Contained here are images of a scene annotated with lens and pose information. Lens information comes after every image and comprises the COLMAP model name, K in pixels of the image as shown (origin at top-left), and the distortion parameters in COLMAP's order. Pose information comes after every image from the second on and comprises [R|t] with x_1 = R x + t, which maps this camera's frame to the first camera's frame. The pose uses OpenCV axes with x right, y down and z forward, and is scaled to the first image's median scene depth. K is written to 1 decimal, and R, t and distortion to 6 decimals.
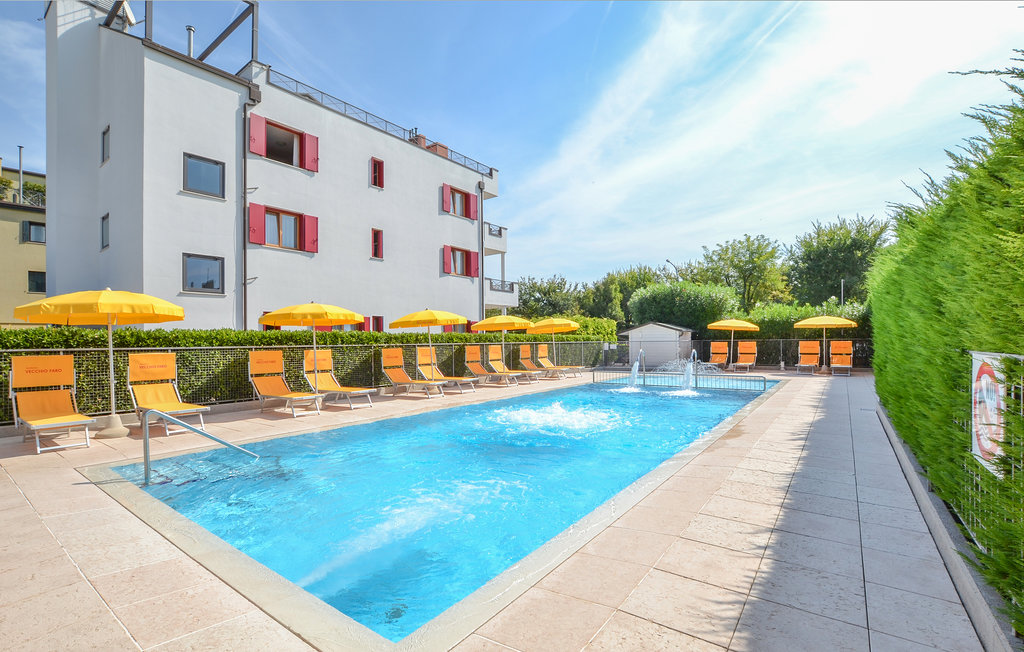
lens RADIAL K [[464.5, 0, 492.0], [0, 464.5, 326.7], [0, 0, 1]] dist [0.000448, -0.000247]
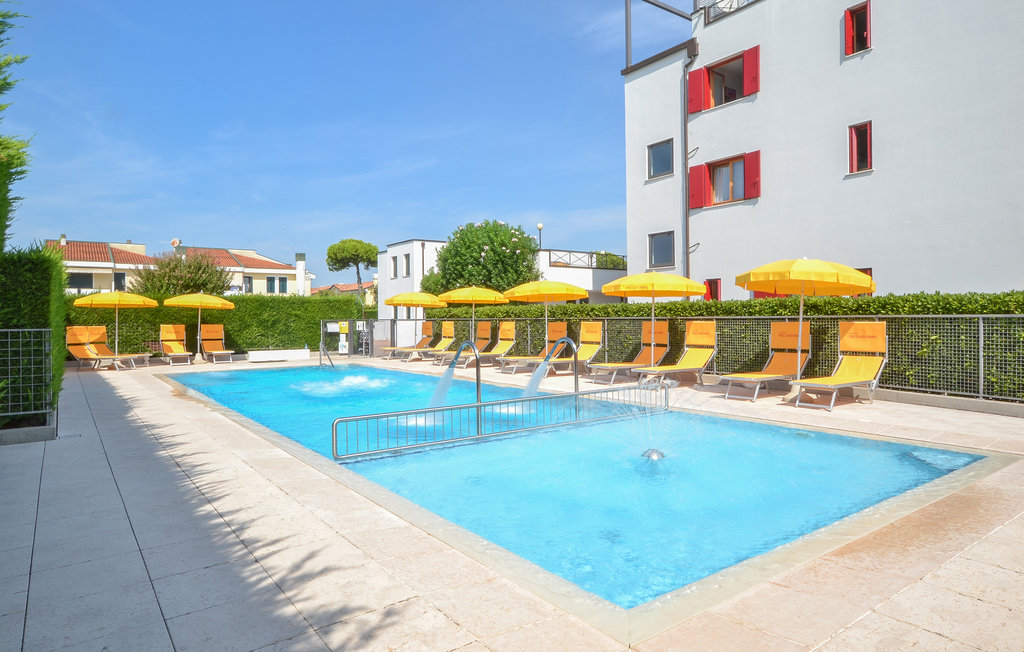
lens RADIAL K [[614.4, 0, 512.0], [0, 614.4, 326.0], [0, 0, 1]] dist [-0.001451, -0.000289]
pose [[-0.263338, 0.028653, -0.964278, 0.800495], [0.045443, 0.998818, 0.017269, 0.022947], [0.963633, -0.039272, -0.264328, 0.951579]]
